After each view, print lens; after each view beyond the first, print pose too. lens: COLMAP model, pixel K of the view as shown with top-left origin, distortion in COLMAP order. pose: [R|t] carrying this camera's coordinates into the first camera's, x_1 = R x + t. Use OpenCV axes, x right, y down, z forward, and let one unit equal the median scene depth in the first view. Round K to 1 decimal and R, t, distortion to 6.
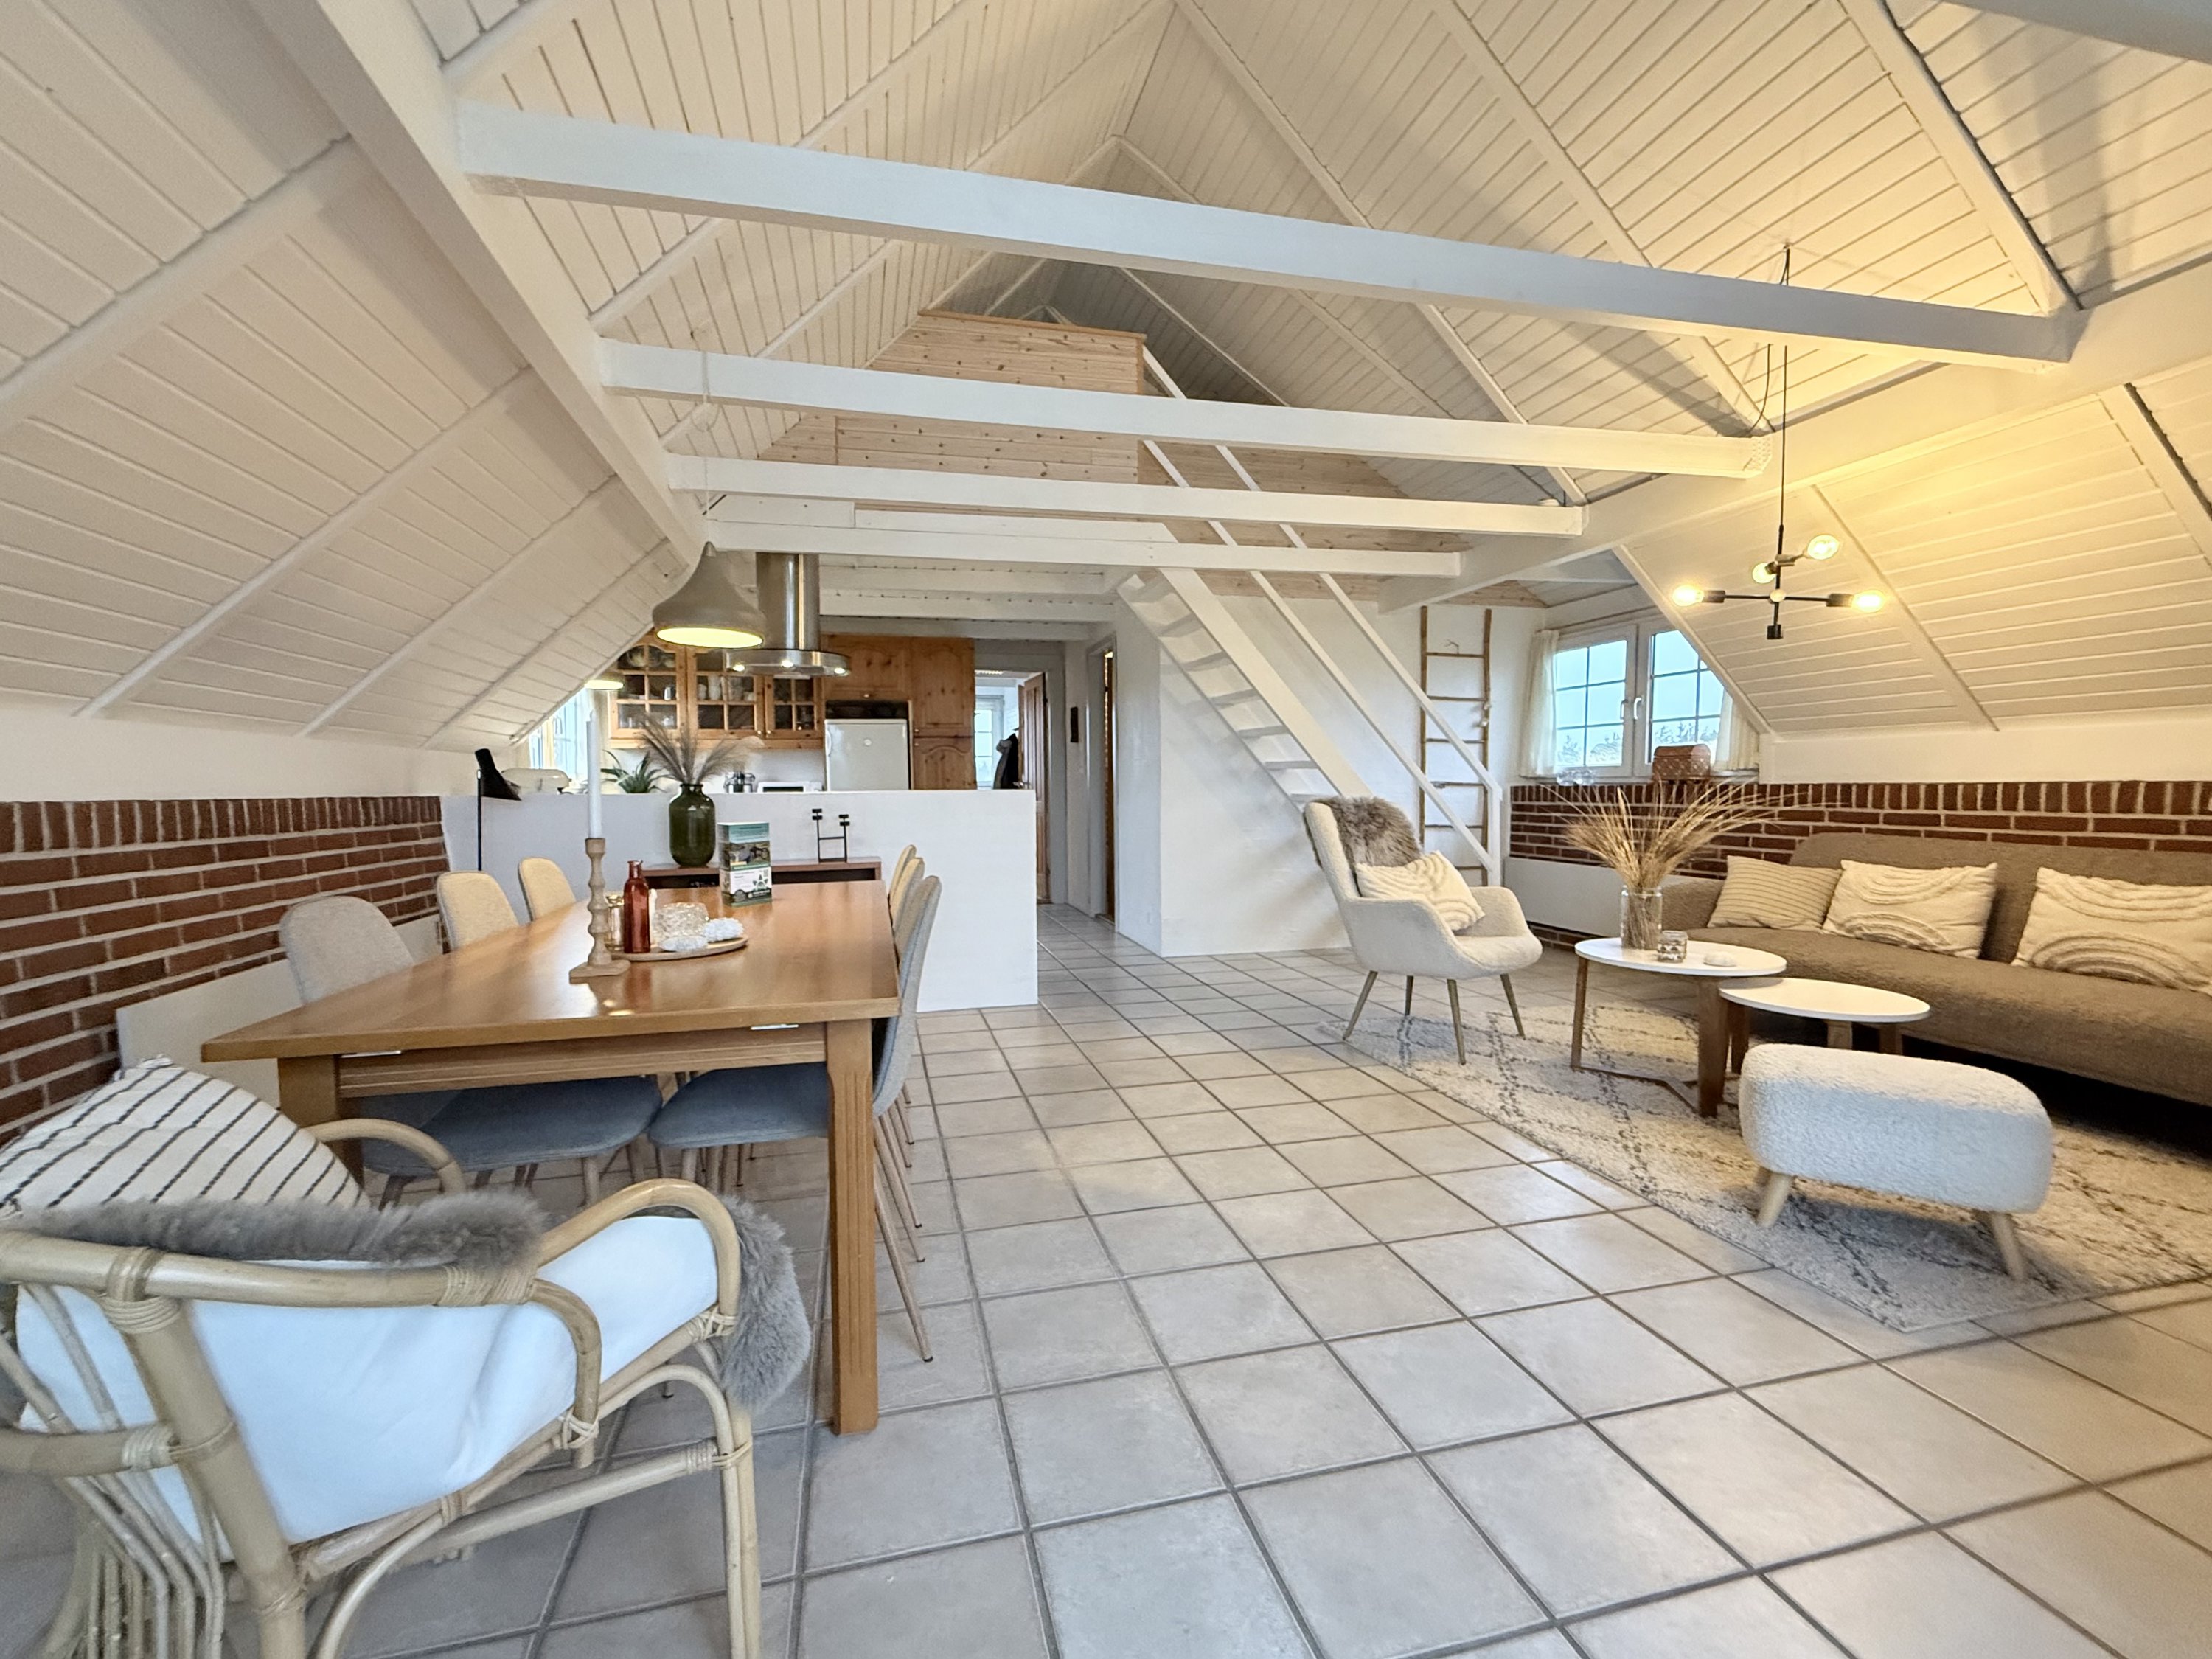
lens RADIAL K [[938.3, 0, 1096.2], [0, 938.3, 830.2], [0, 0, 1]] dist [-0.001337, 0.000524]
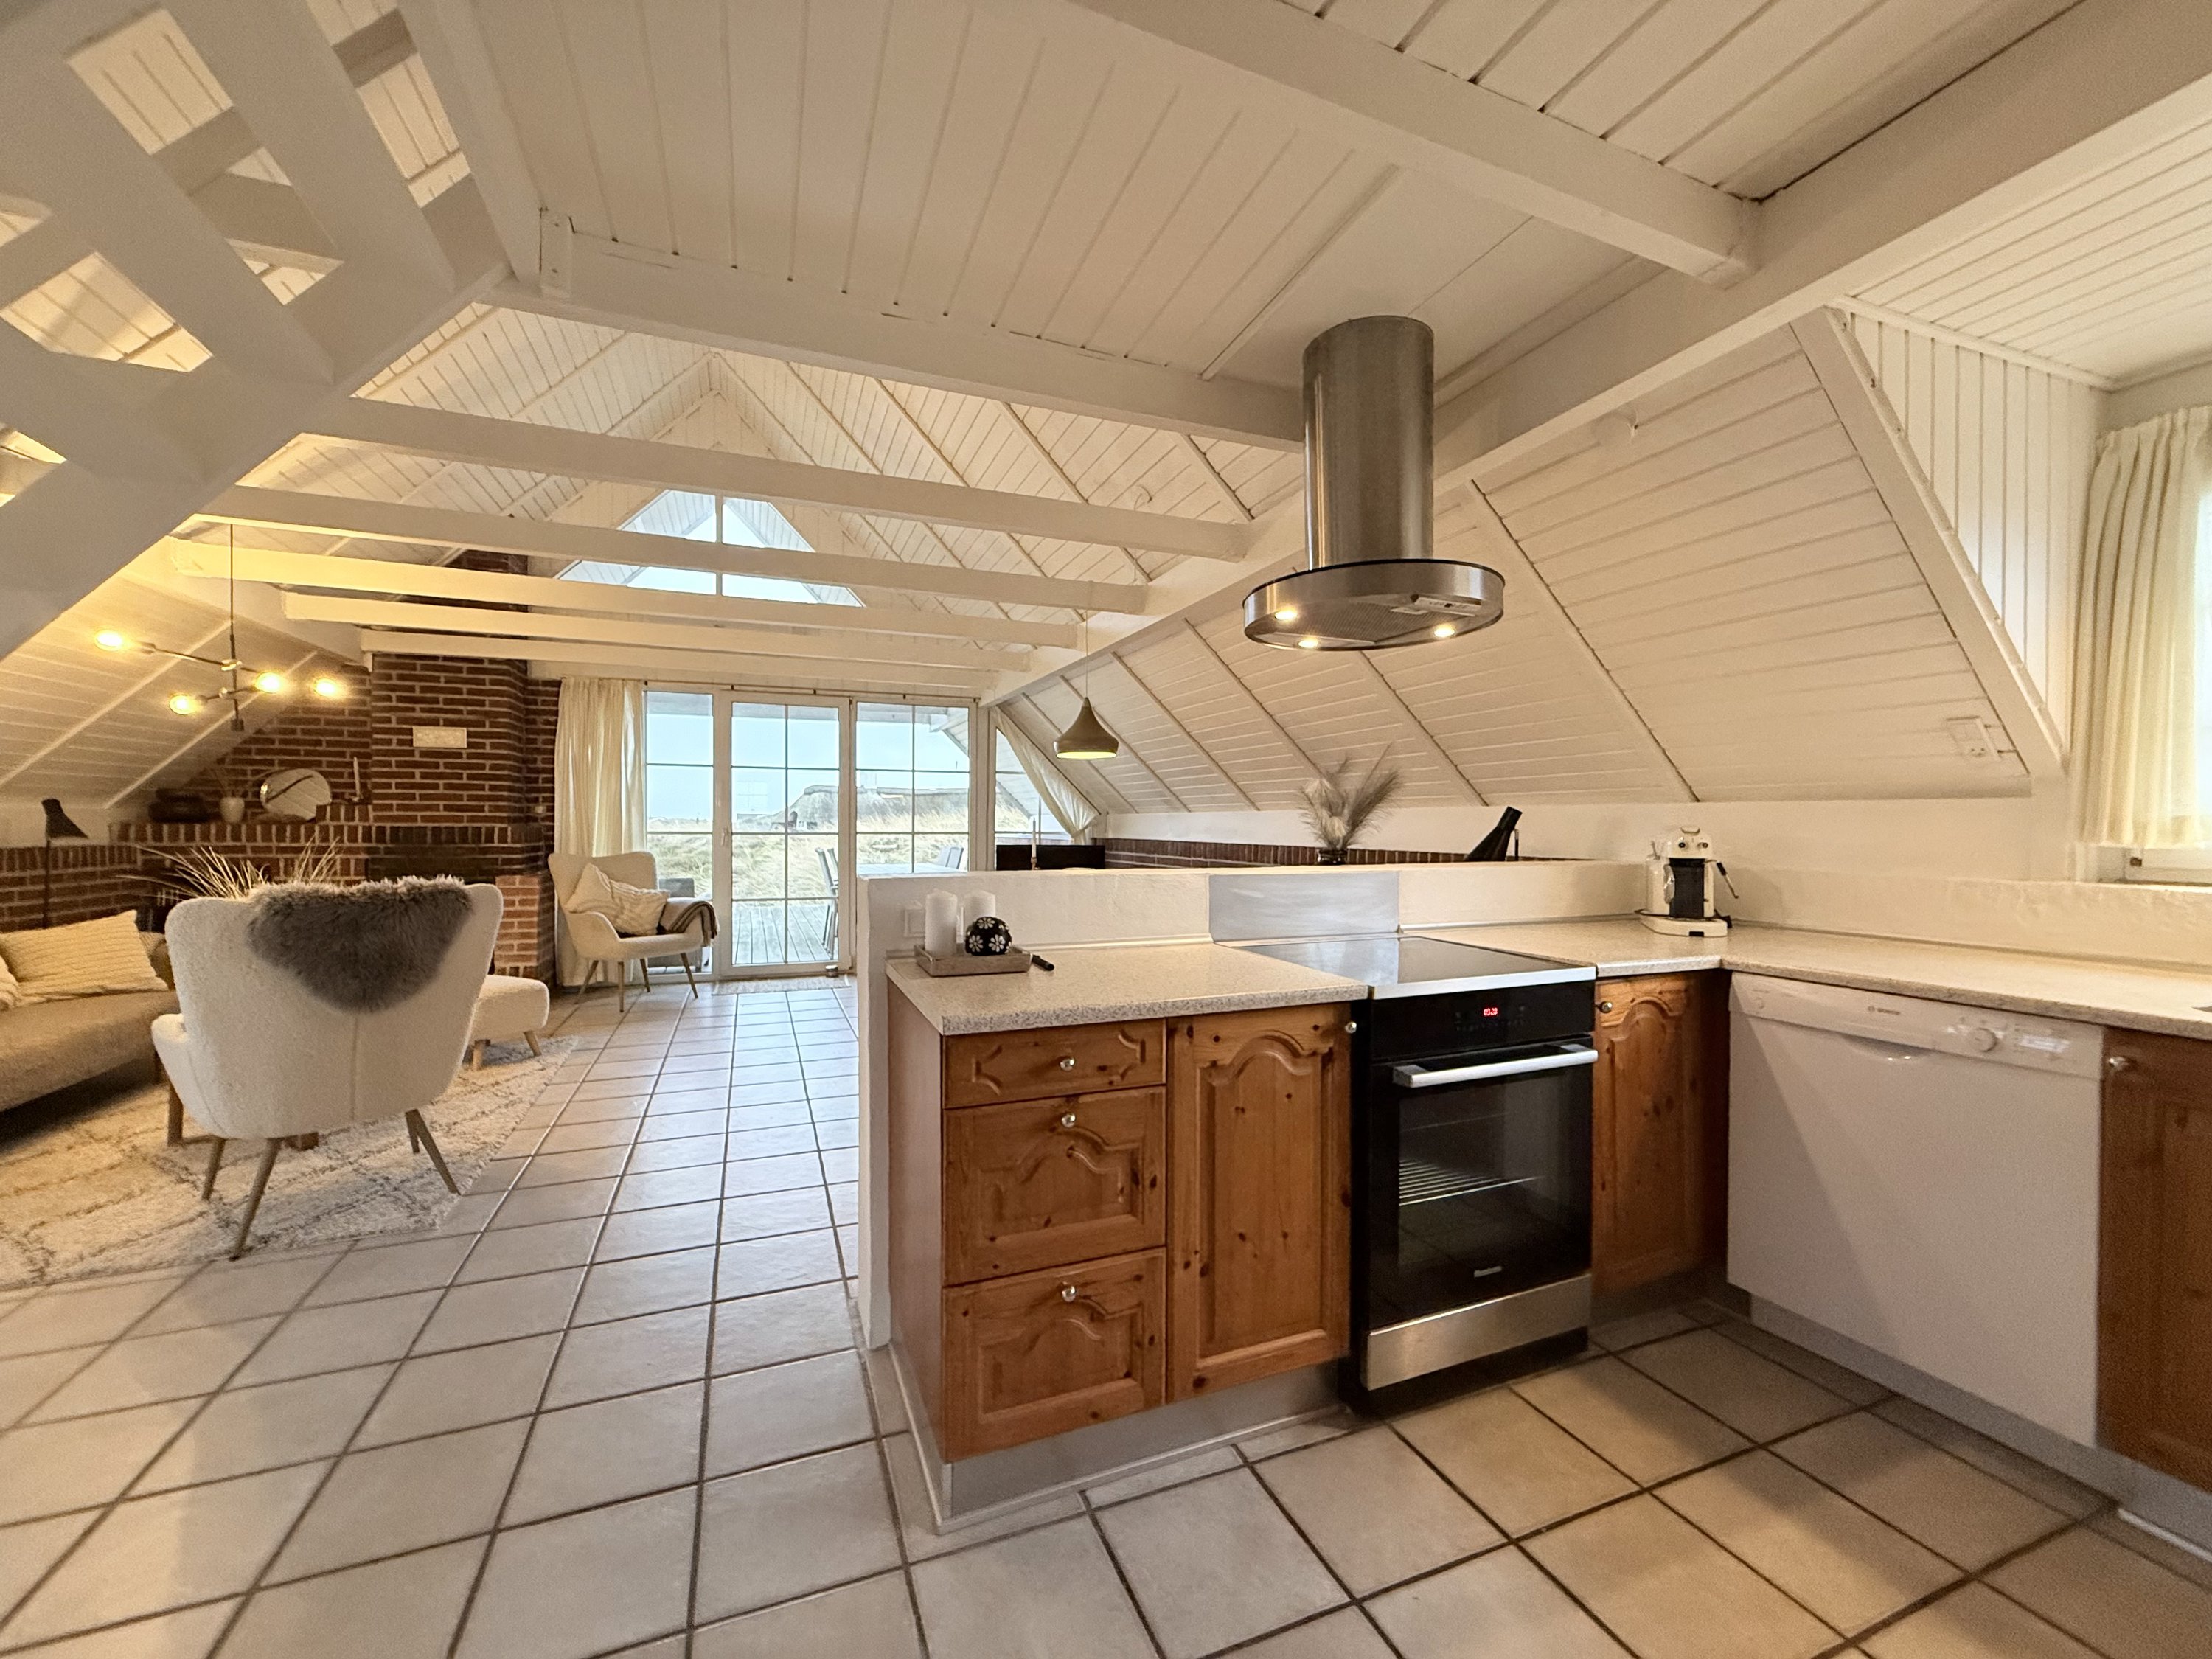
lens RADIAL K [[877.1, 0, 1096.3], [0, 877.1, 830.7], [0, 0, 1]] dist [0.000161, -0.000473]
pose [[-0.991147, 0.008281, -0.132509, -0.170843], [0.000855, 0.998430, 0.055999, -0.122100], [0.132765, 0.055390, -0.989599, 1.958171]]
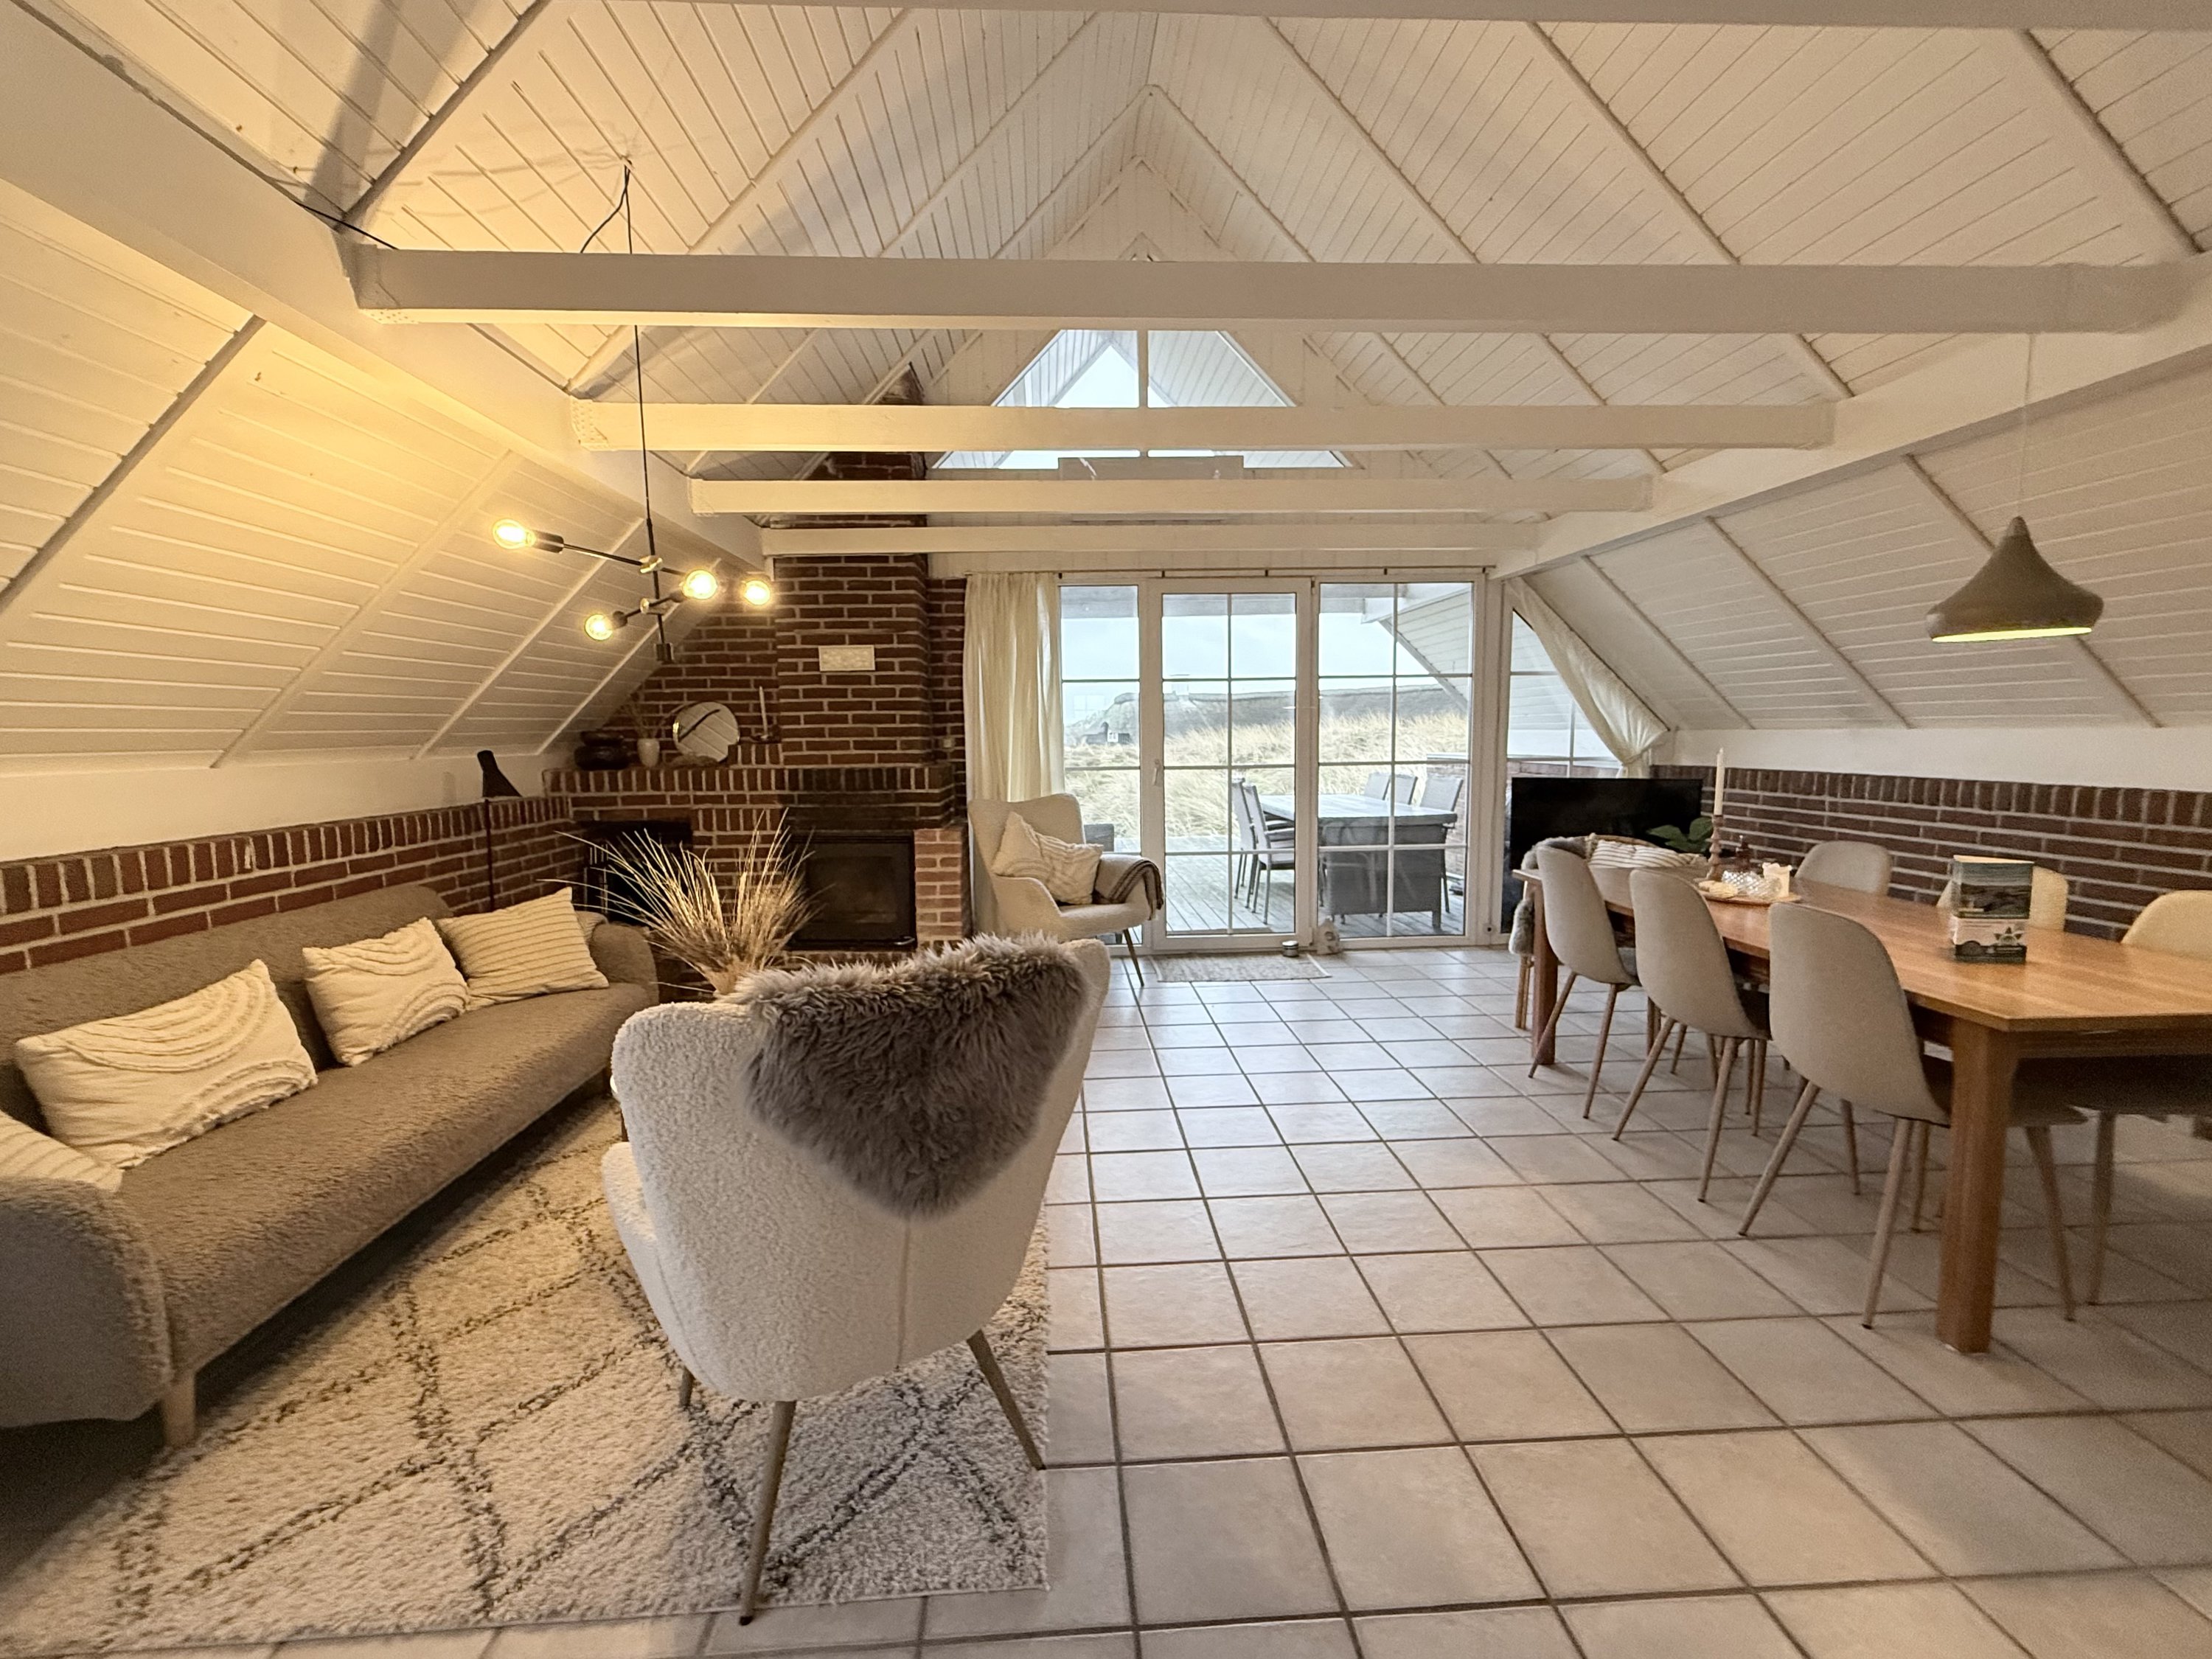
lens RADIAL K [[938.3, 0, 1096.2], [0, 938.3, 830.2], [0, 0, 1]] dist [-0.001337, 0.000524]
pose [[-0.981936, 0.008594, 0.189020, 0.176023], [0.037184, 0.988253, 0.148237, -0.144038], [-0.185526, 0.152587, -0.970720, 1.529359]]
